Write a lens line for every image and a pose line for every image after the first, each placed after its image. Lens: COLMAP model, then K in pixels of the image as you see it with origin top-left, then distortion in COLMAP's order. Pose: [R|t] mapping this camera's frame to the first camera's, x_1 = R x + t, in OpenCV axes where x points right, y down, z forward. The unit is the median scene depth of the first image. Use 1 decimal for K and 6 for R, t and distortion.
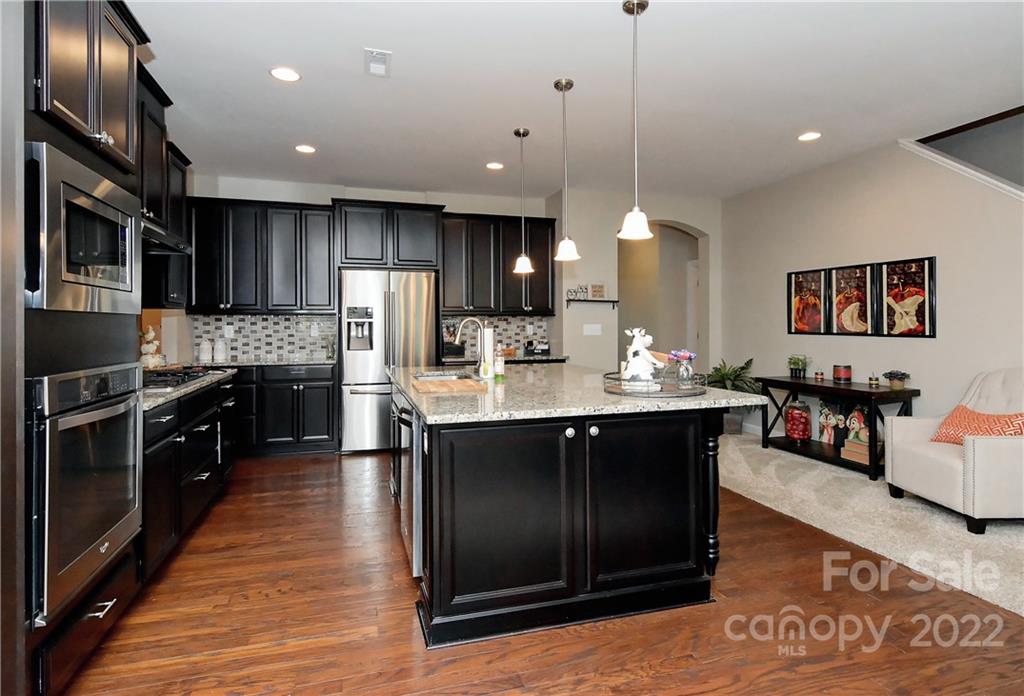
lens RADIAL K [[516.8, 0, 458.5], [0, 516.8, 324.4], [0, 0, 1]] dist [0.000443, -0.000201]
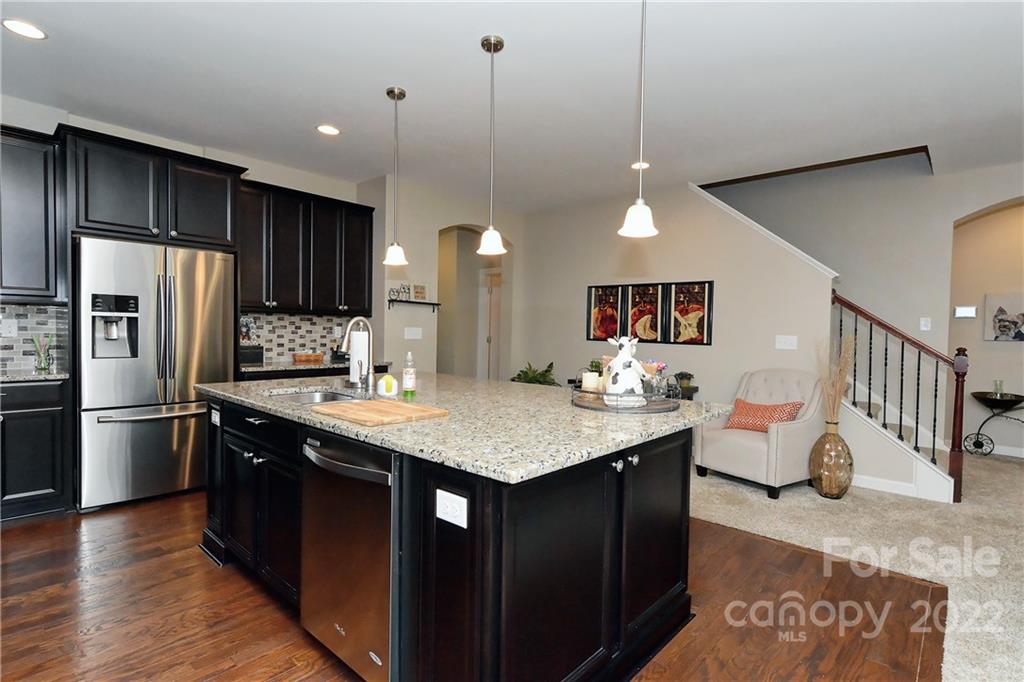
lens RADIAL K [[514.2, 0, 485.1], [0, 514.2, 343.9], [0, 0, 1]] dist [-0.000832, -0.001246]
pose [[0.839180, 0.004938, 0.543831, -0.147547], [-0.023931, 0.999326, 0.027853, 0.000403], [-0.543326, -0.036388, 0.838733, 0.163443]]
